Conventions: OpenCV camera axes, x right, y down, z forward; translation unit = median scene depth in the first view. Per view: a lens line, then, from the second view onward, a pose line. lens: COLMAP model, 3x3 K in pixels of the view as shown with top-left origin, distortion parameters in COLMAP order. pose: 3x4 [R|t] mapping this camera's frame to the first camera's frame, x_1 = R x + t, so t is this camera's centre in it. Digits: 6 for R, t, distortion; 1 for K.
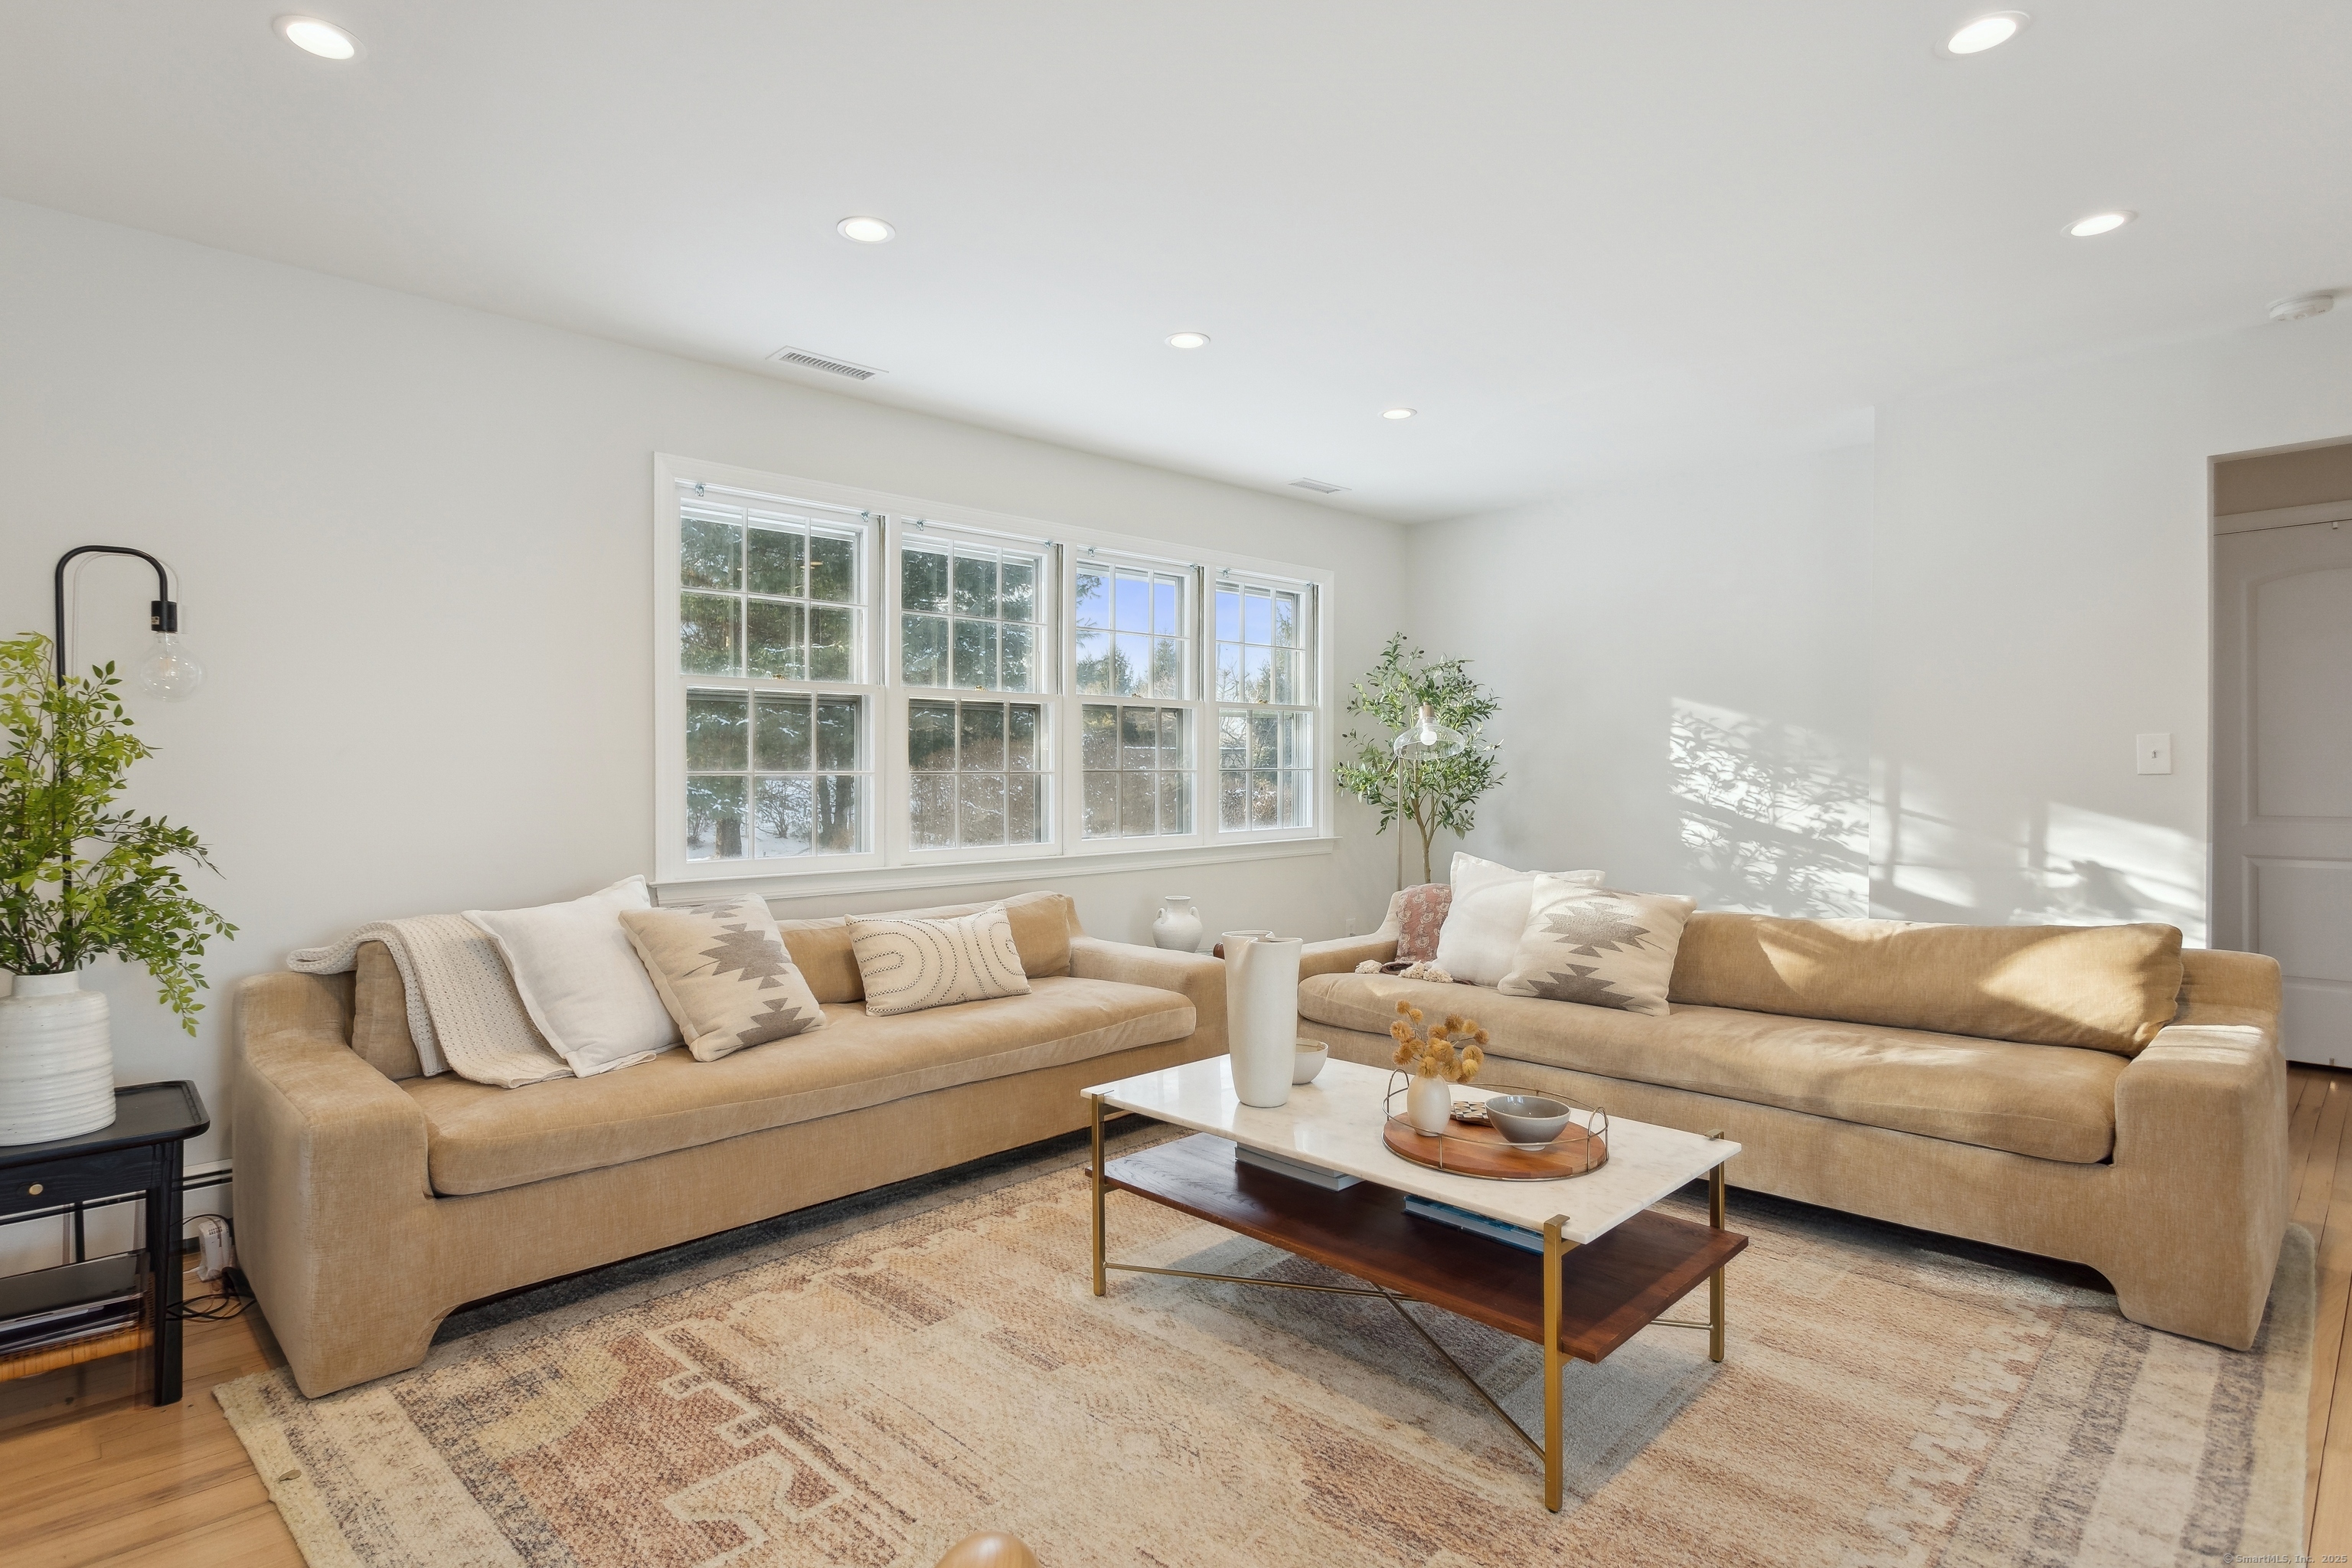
lens RADIAL K [[1169.2, 0, 1159.2], [0, 1169.2, 783.9], [0, 0, 1]] dist [0.001237, 0.000571]
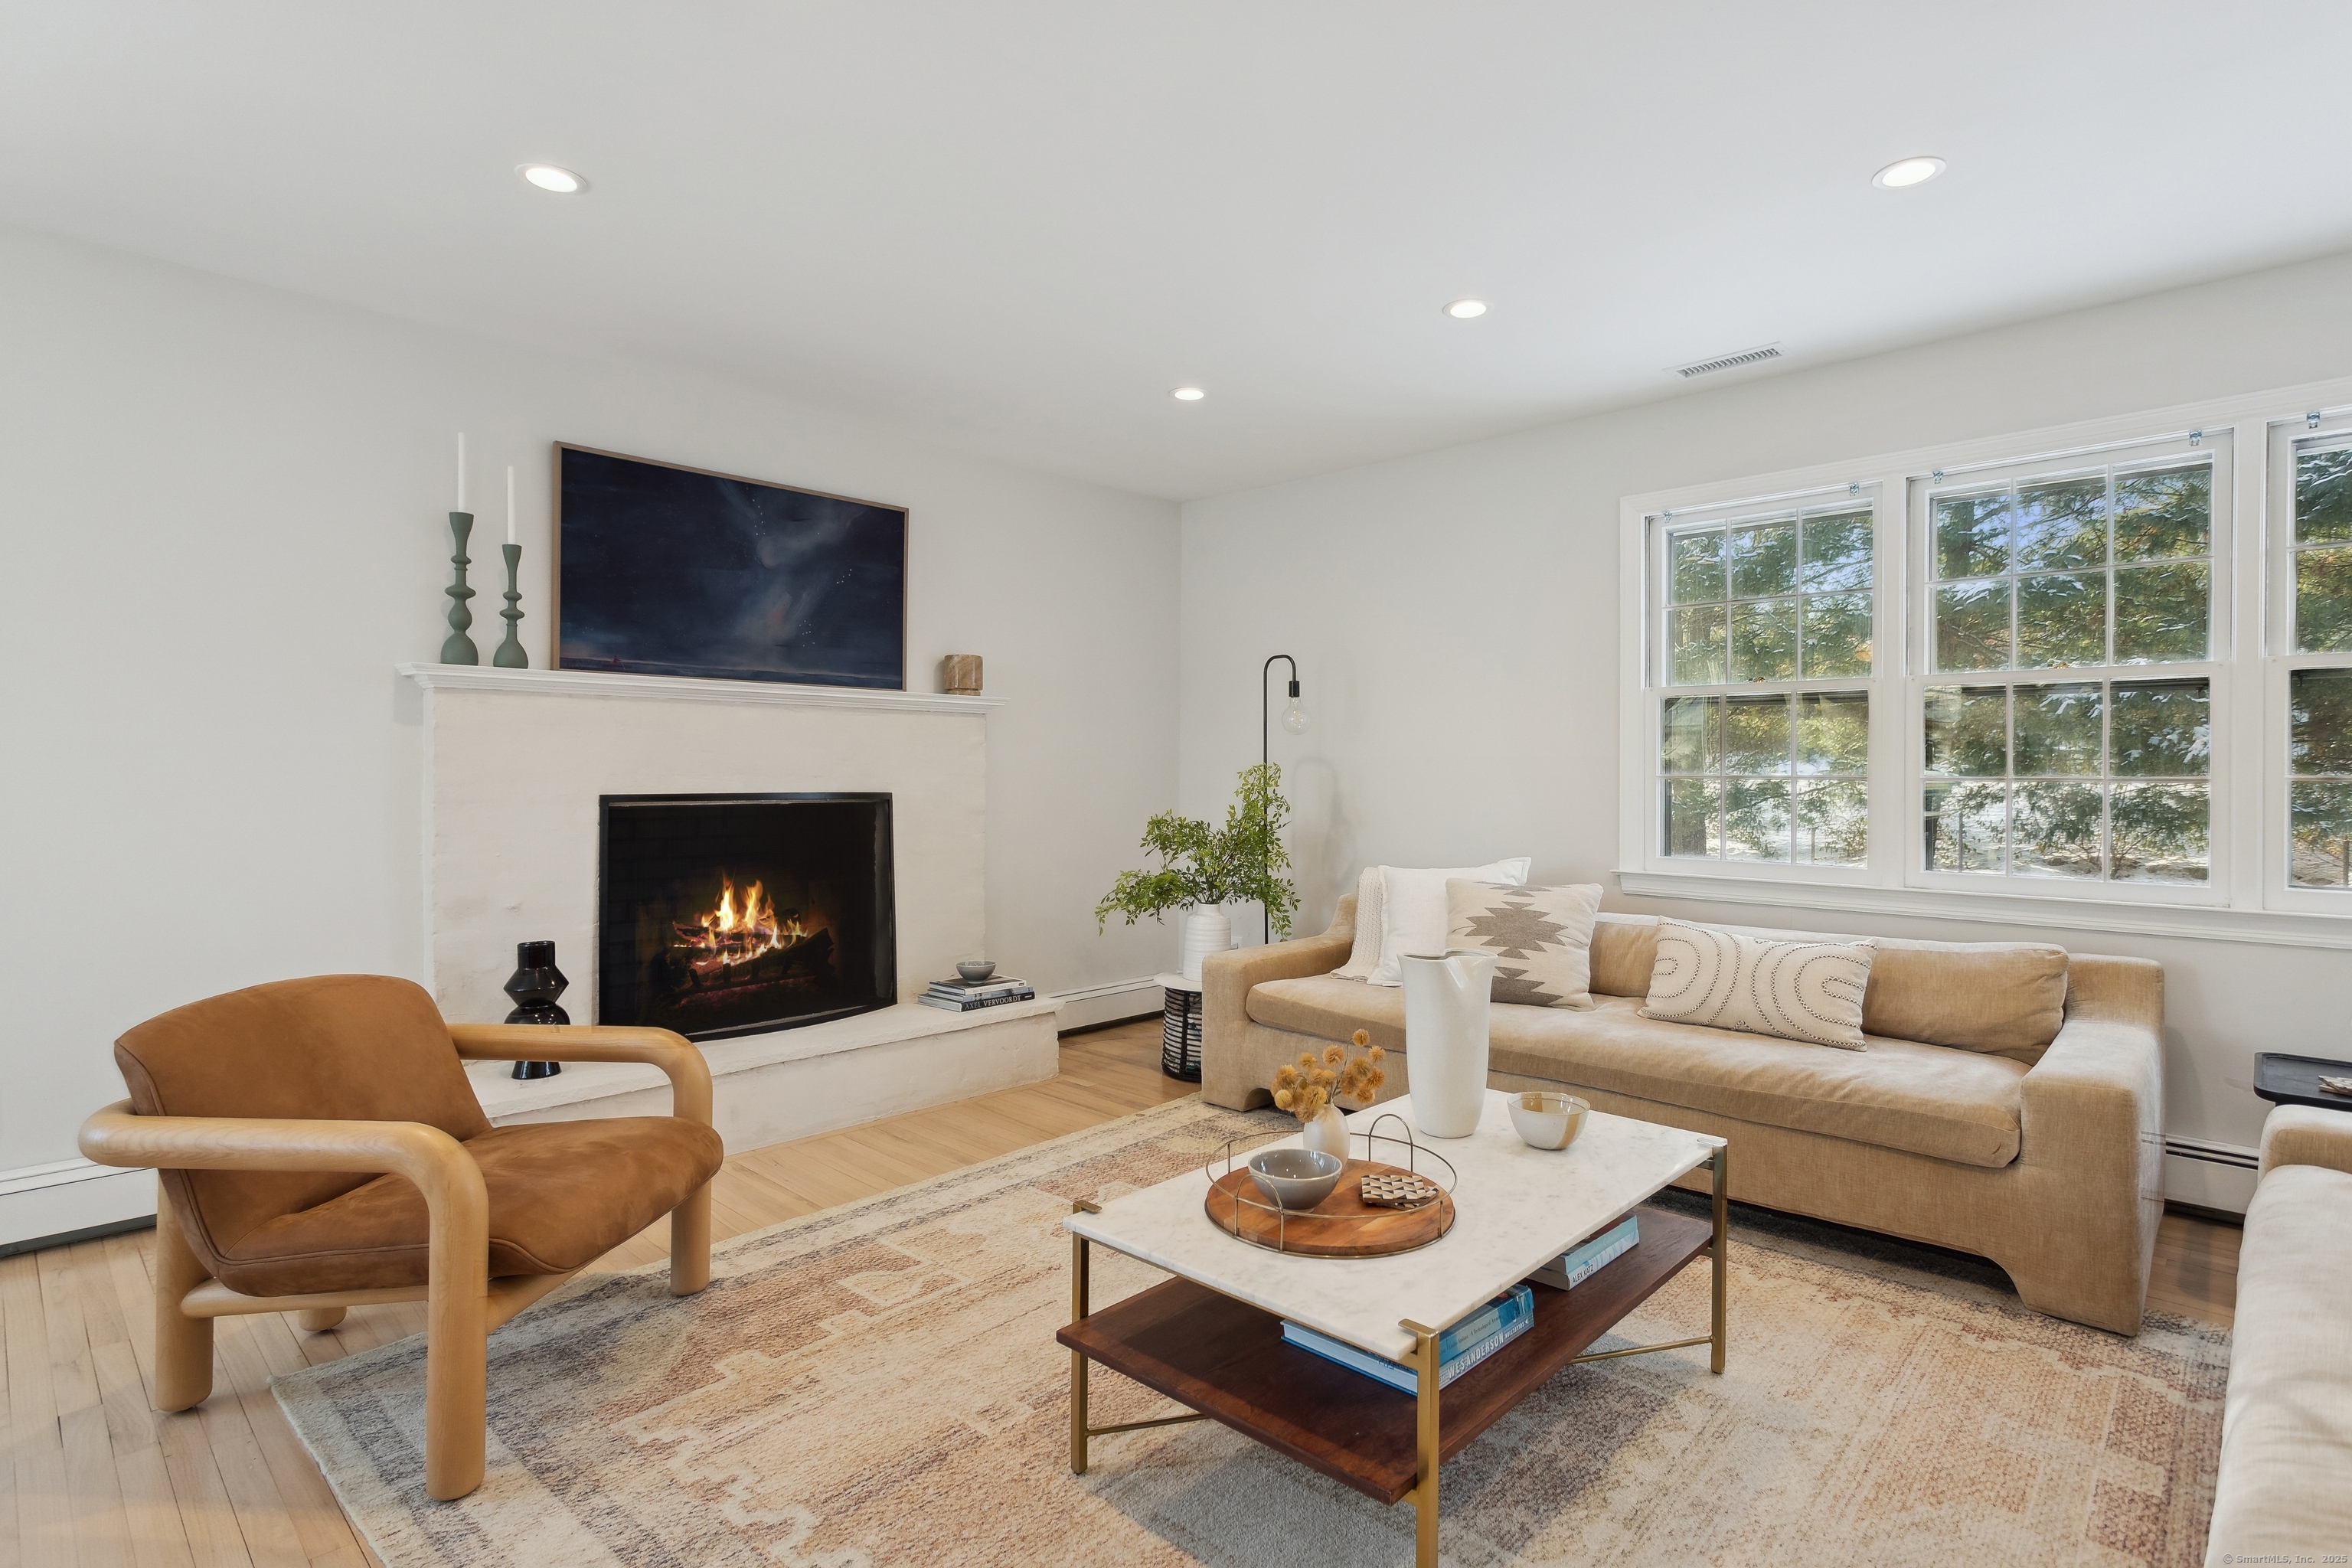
lens RADIAL K [[1169.2, 0, 1201.0], [0, 1169.2, 773.8], [0, 0, 1]] dist [0.001237, 0.000571]
pose [[0.056707, 0.003586, -0.998384, 0.825165], [-0.013619, 0.999903, 0.002818, -0.009635], [0.998298, 0.013437, 0.056750, 0.617043]]
